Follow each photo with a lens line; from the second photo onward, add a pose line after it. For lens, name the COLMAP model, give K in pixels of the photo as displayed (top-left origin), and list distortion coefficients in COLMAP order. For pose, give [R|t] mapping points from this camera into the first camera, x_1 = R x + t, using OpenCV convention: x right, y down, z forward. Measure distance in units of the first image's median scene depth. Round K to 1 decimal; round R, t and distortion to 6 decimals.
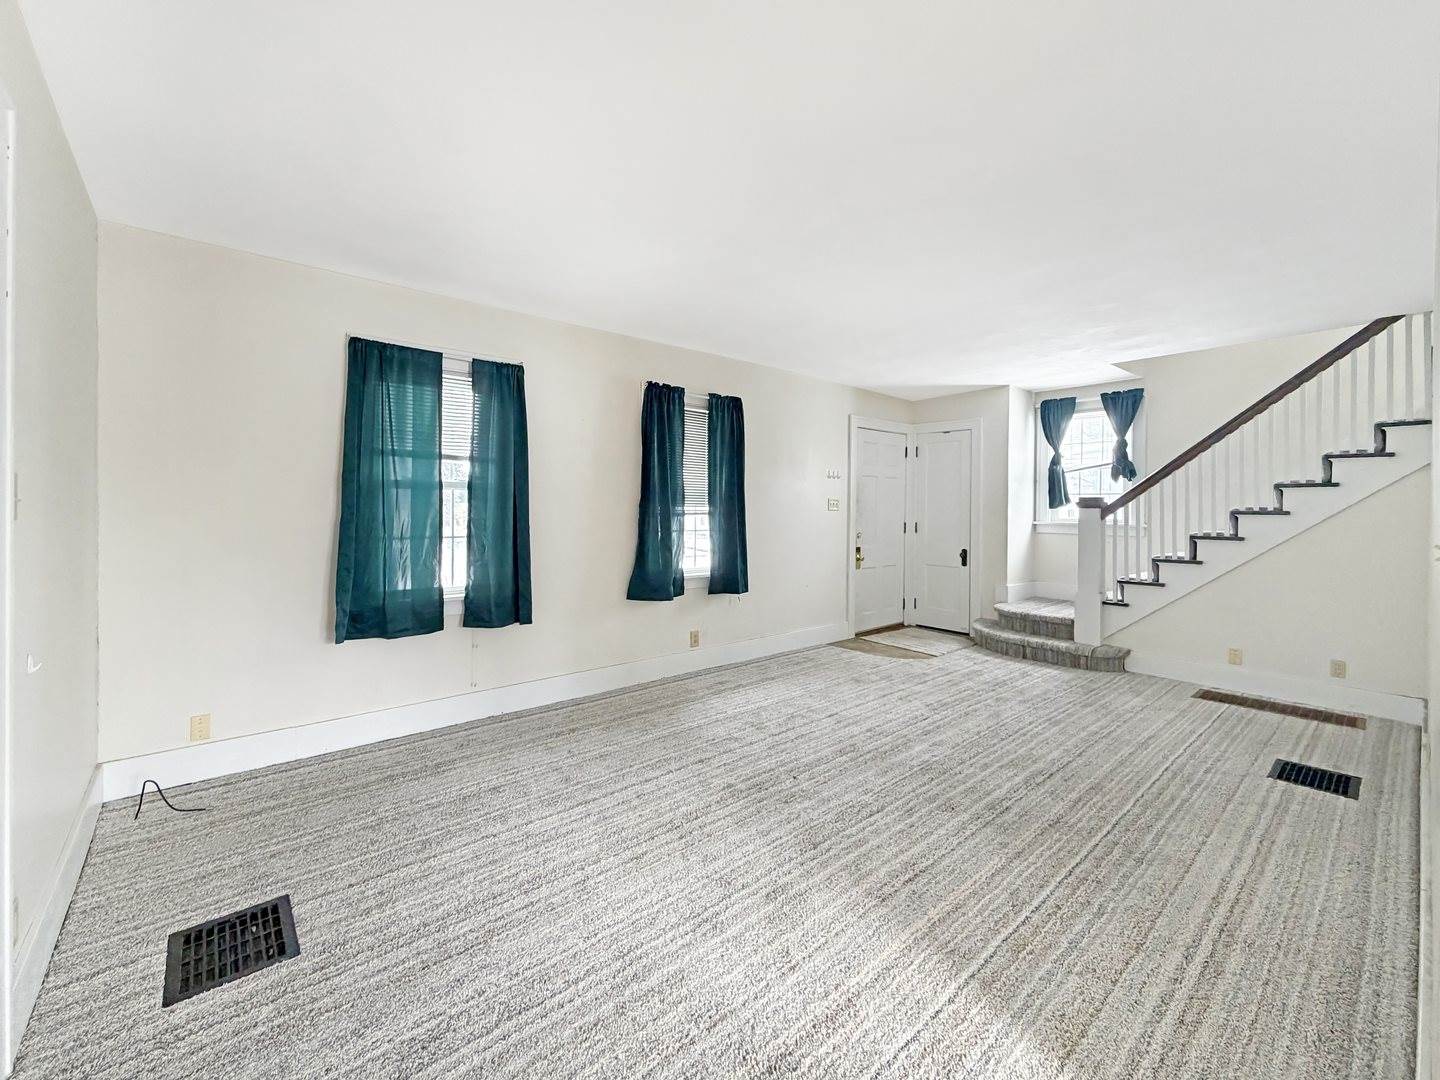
lens RADIAL K [[589.8, 0, 694.6], [0, 589.8, 509.6], [0, 0, 1]] dist [0.002159, -0.000981]
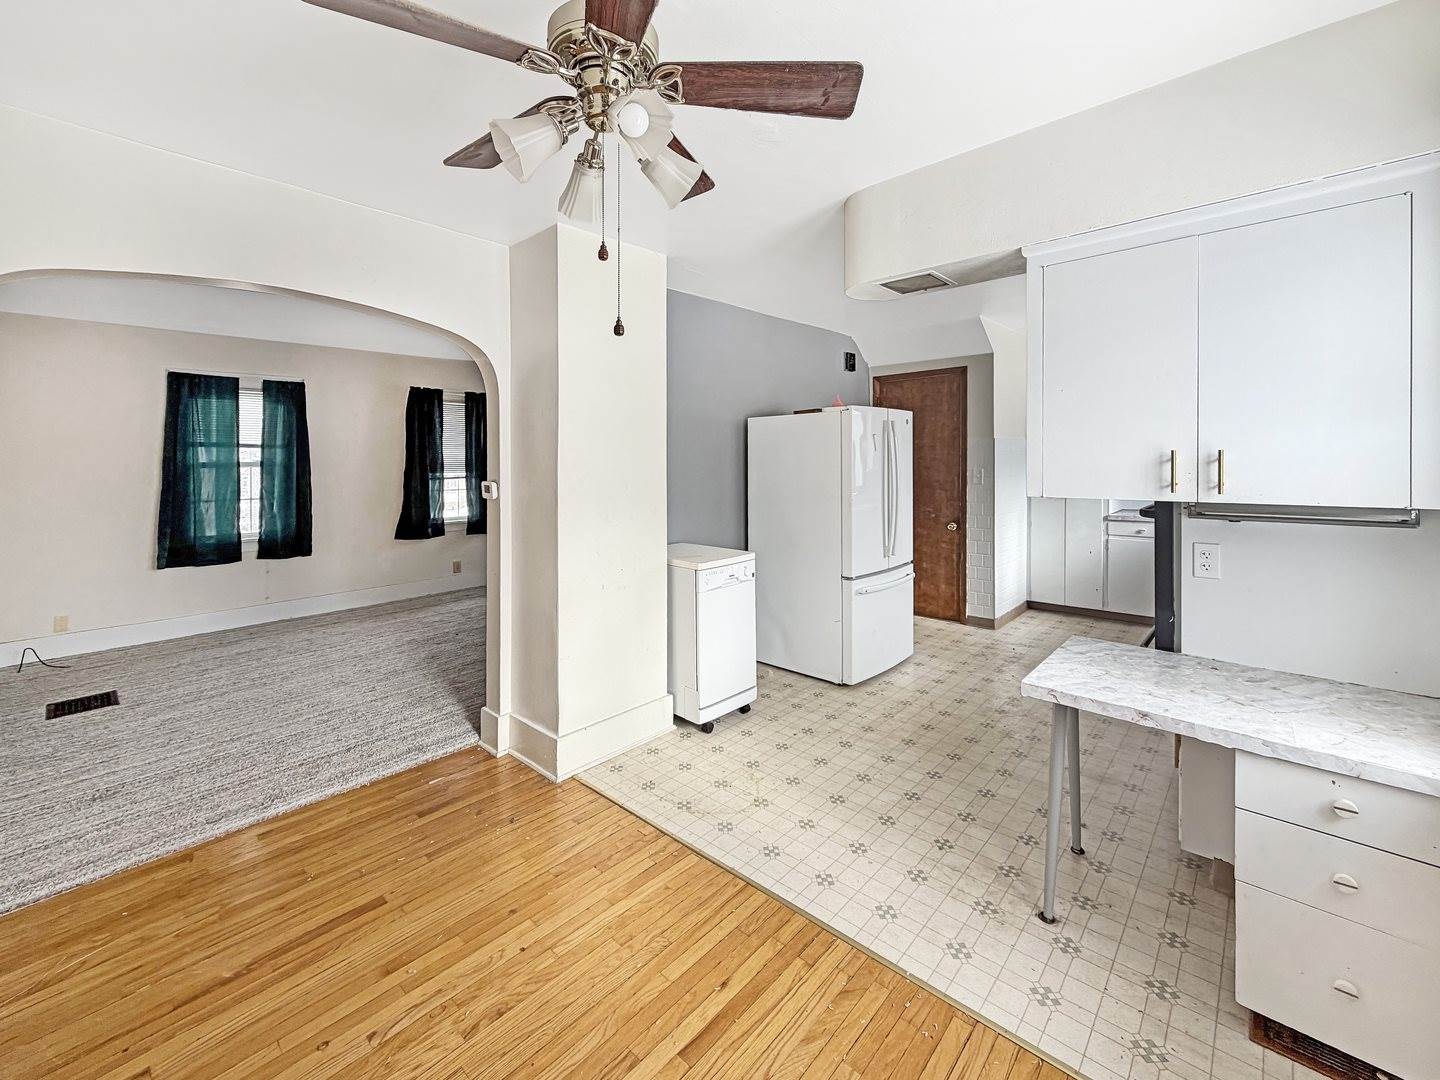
lens RADIAL K [[589.8, 0, 698.7], [0, 589.8, 456.4], [0, 0, 1]] dist [0.002159, -0.000981]
pose [[0.991456, -0.021595, 0.128645, 0.485108], [0.023403, 0.999647, -0.012560, -0.014960], [-0.128328, 0.015463, 0.991611, -0.580791]]
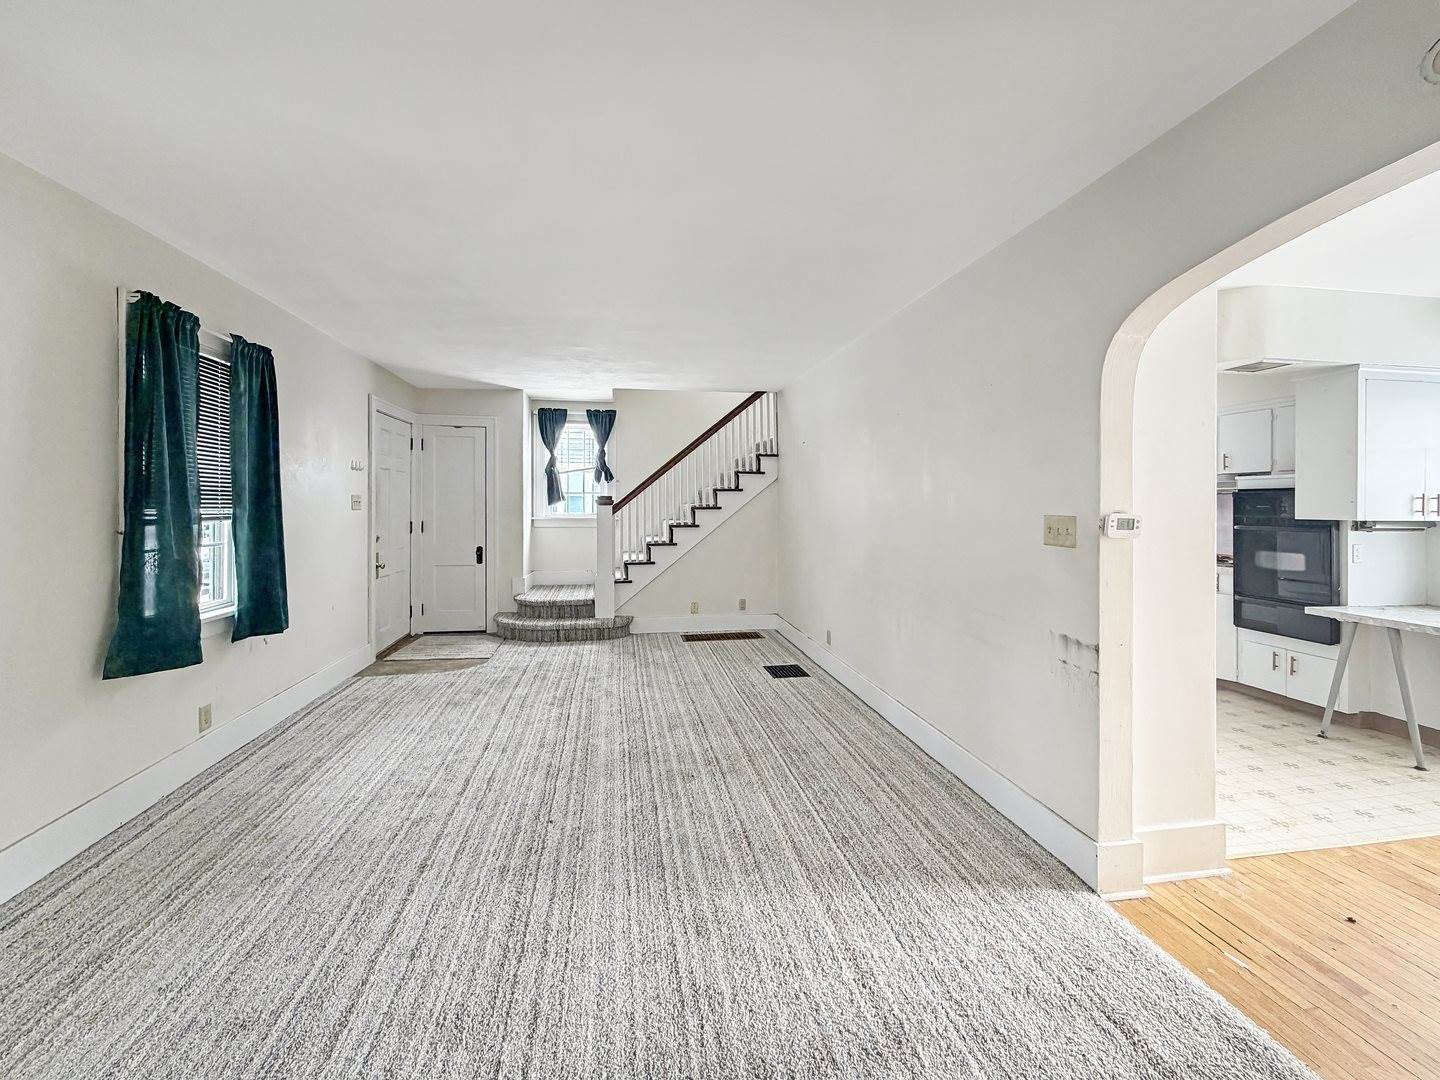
lens RADIAL K [[589.8, 0, 715.9], [0, 589.8, 501.3], [0, 0, 1]] dist [0.002159, -0.000981]
pose [[0.501617, -0.001878, 0.865088, -0.332731], [0.005690, 0.999983, -0.001128, -0.009746], [-0.865071, 0.005488, 0.501619, 0.257833]]
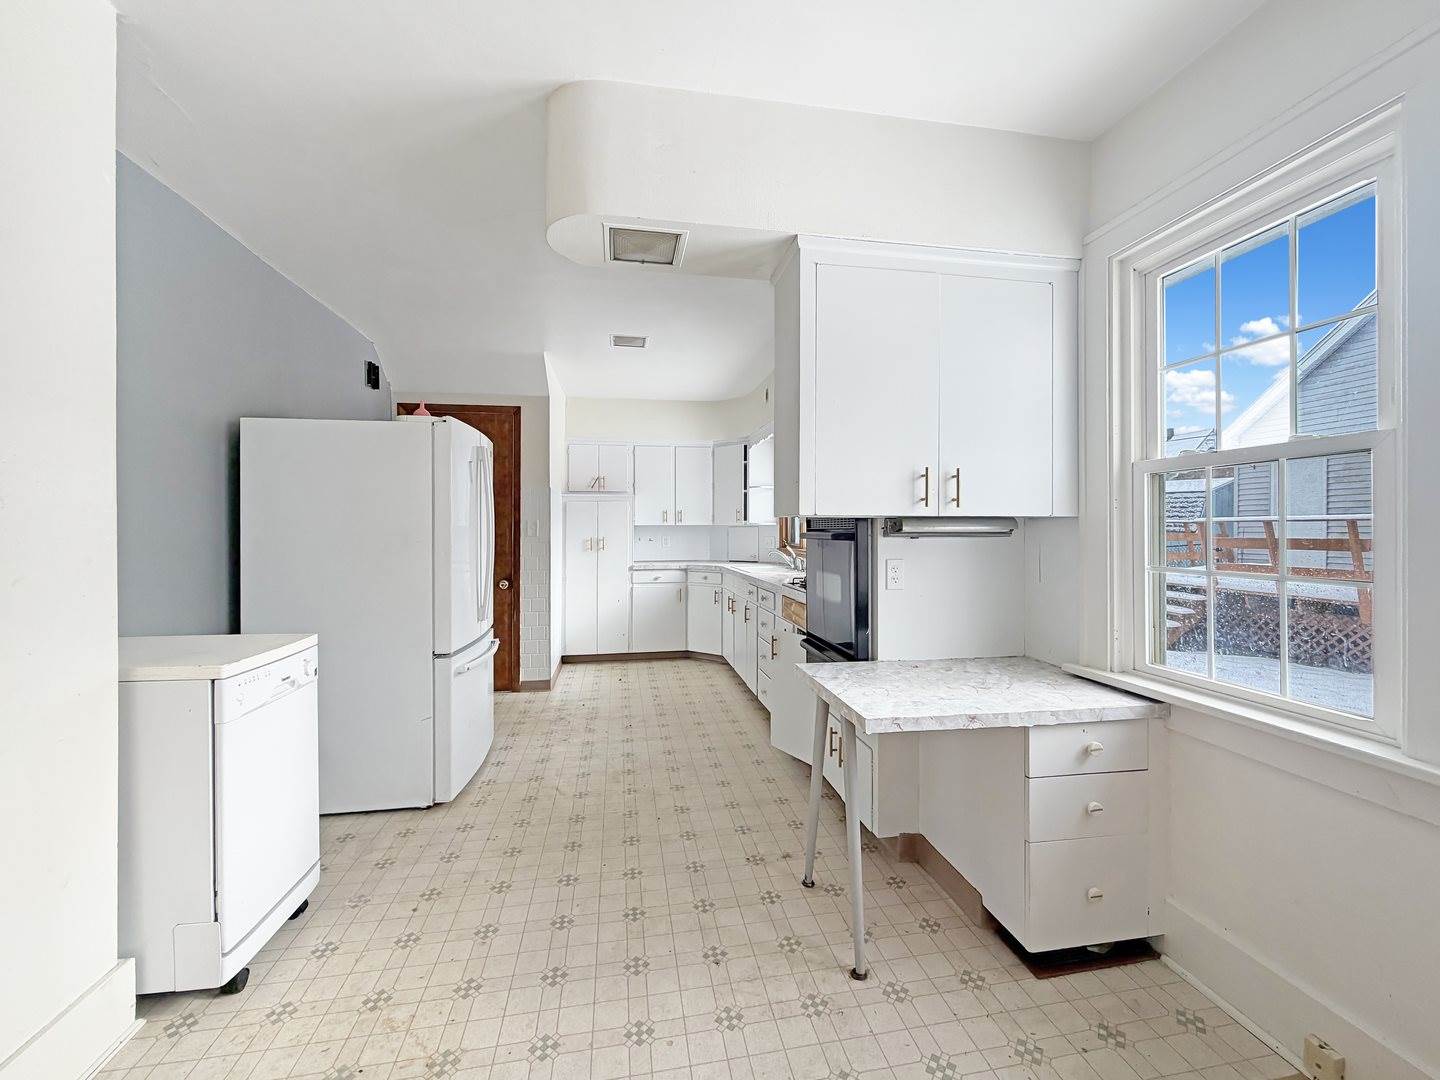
lens RADIAL K [[589.8, 0, 713.6], [0, 589.8, 526.8], [0, 0, 1]] dist [0.002159, -0.000981]
pose [[0.488226, -0.002823, 0.872713, 0.394603], [0.008018, 0.999967, -0.001252, 0.030186], [-0.872680, 0.007609, 0.488232, -0.269908]]
